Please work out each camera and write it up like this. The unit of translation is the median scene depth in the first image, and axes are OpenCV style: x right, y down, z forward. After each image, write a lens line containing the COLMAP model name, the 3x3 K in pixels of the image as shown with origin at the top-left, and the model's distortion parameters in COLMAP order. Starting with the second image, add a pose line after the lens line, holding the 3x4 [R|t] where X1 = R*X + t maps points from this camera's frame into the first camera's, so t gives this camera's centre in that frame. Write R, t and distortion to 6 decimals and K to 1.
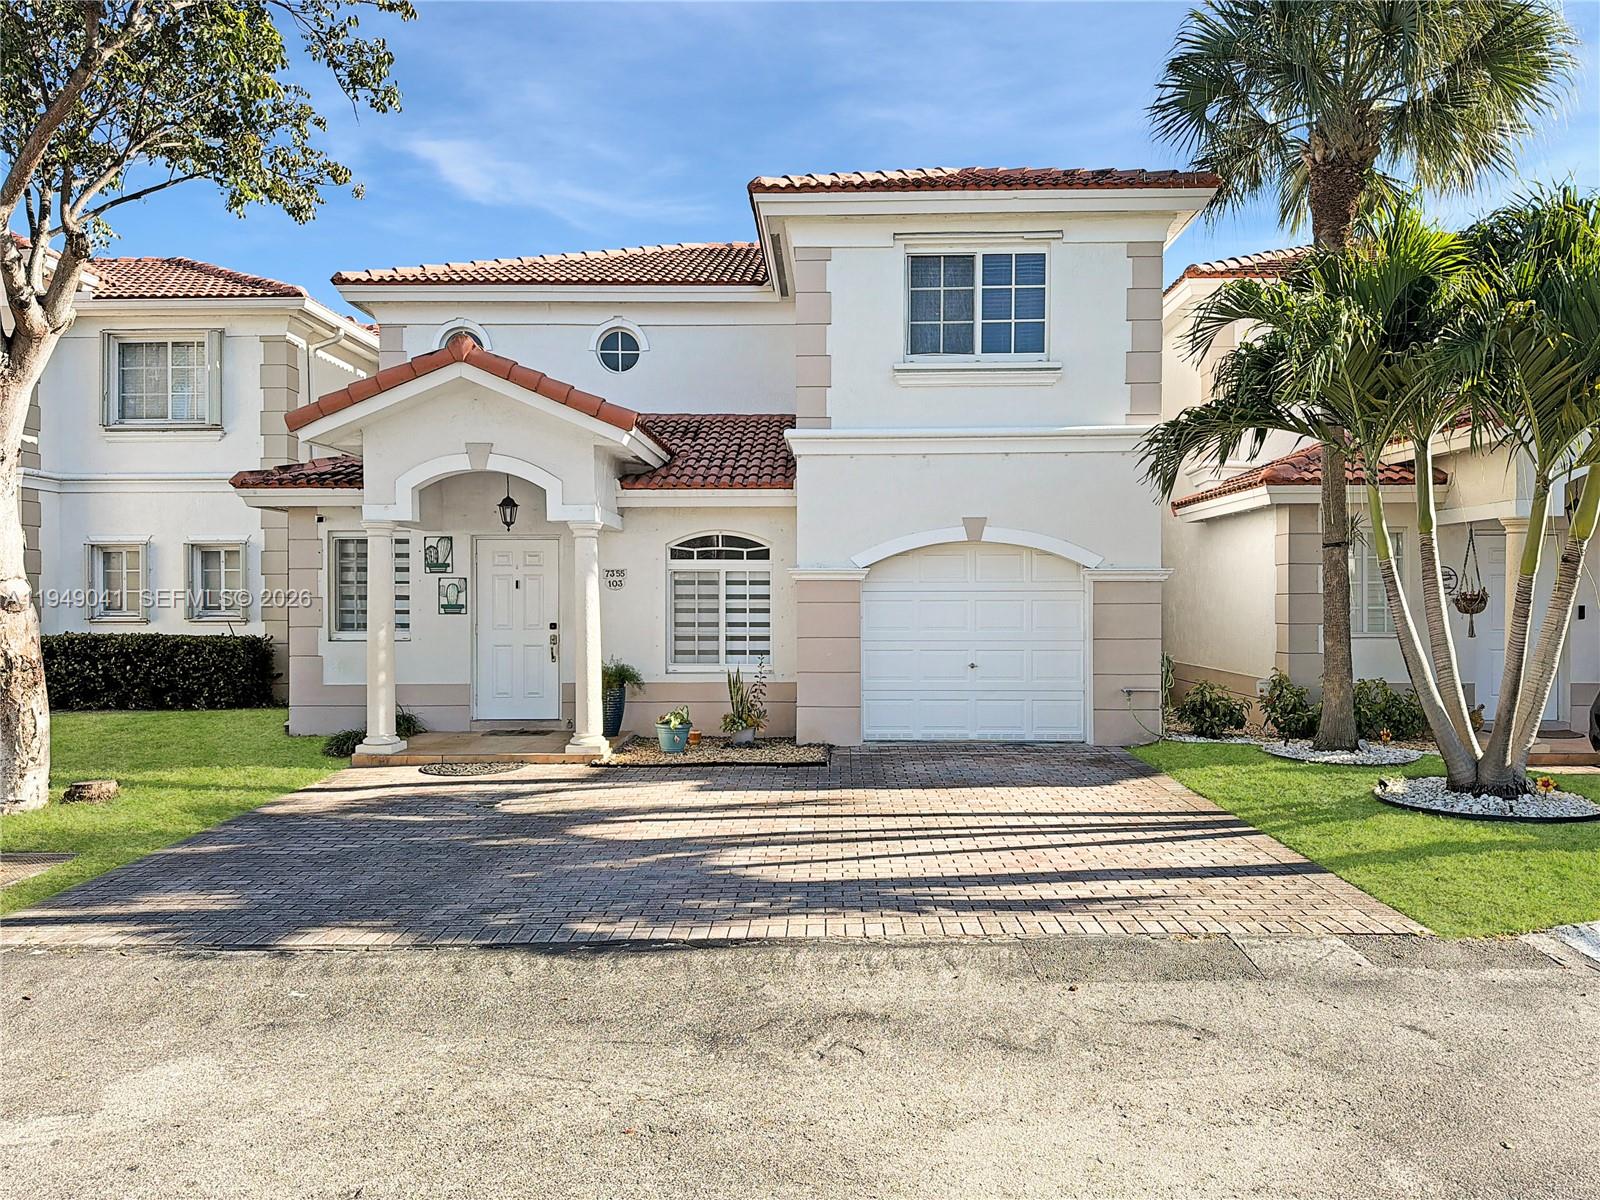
lens RADIAL K [[1116.5, 0, 801.3], [0, 1116.5, 601.9], [0, 0, 1]] dist [-0.010062, -0.004825]
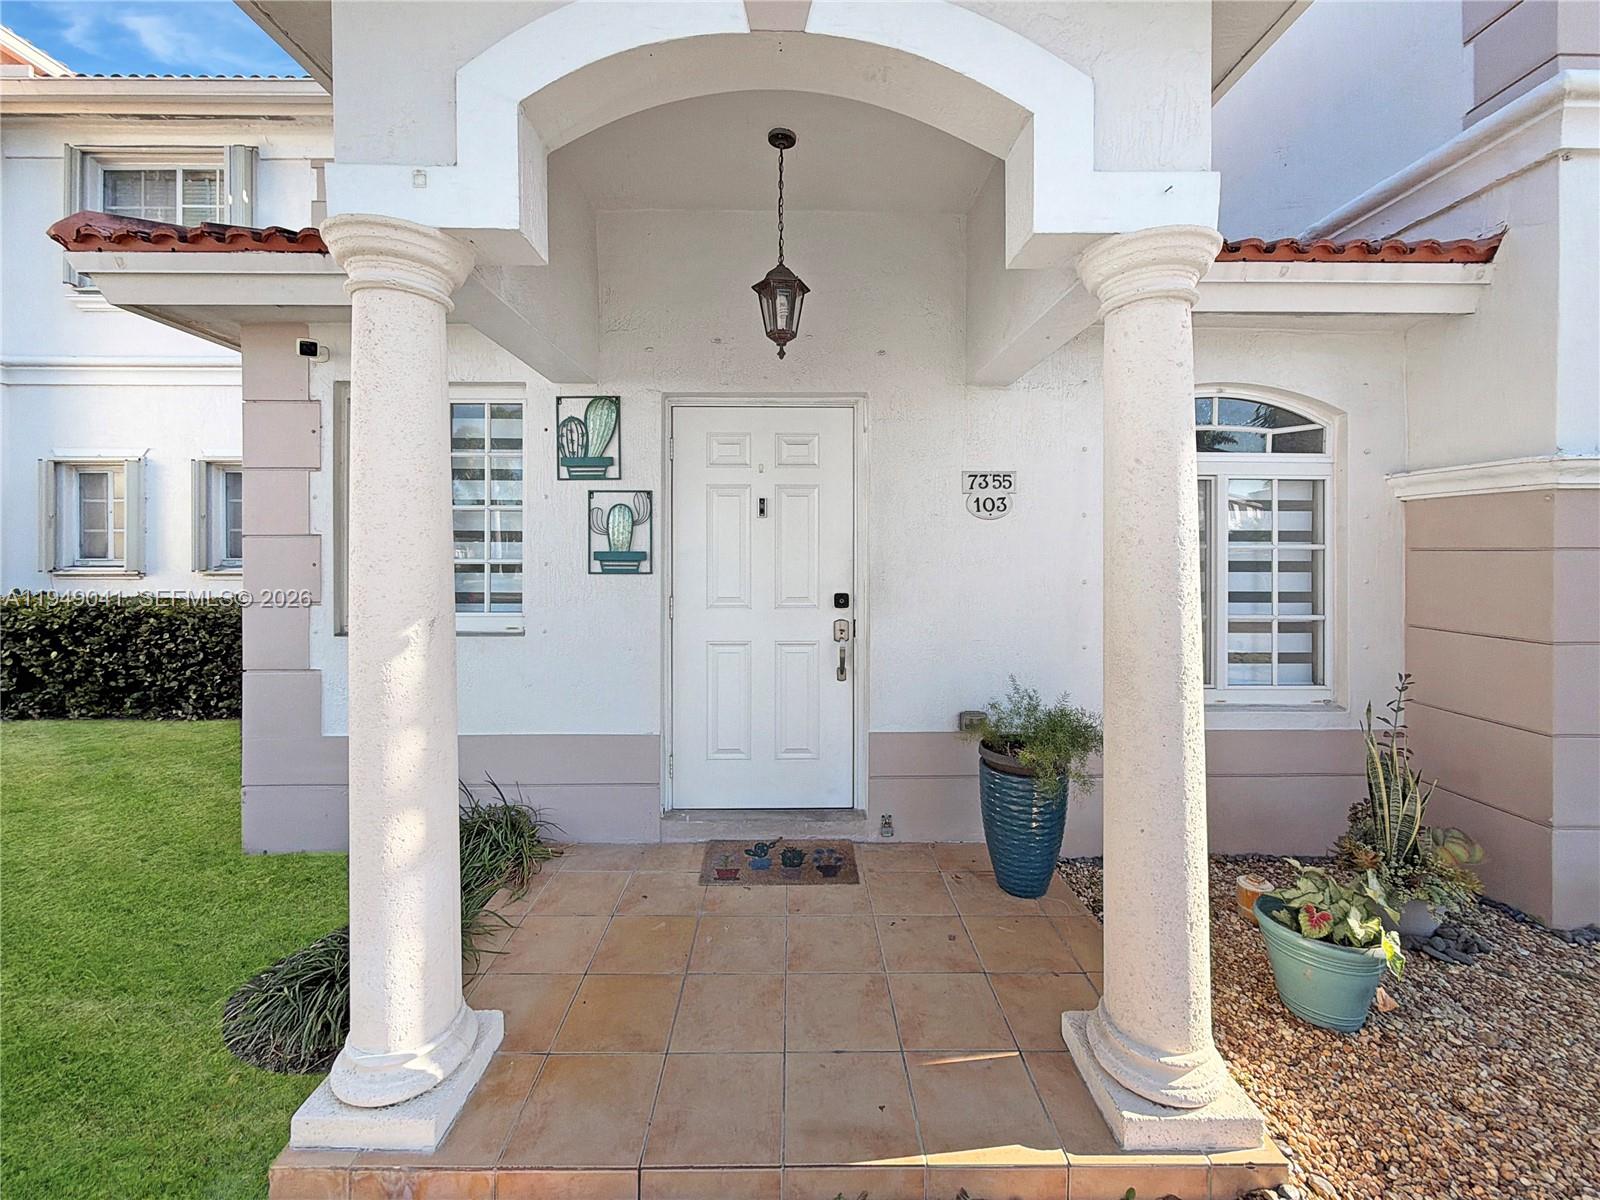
lens RADIAL K [[640.9, 0, 758.6], [0, 640.9, 545.8], [0, 0, 1]] dist [0.000017, 0.000416]
pose [[0.999999, 0.001627, 0.000266, -0.255979], [-0.001626, 0.999995, -0.002811, 0.000627], [-0.000270, 0.002811, 0.999996, 0.741624]]
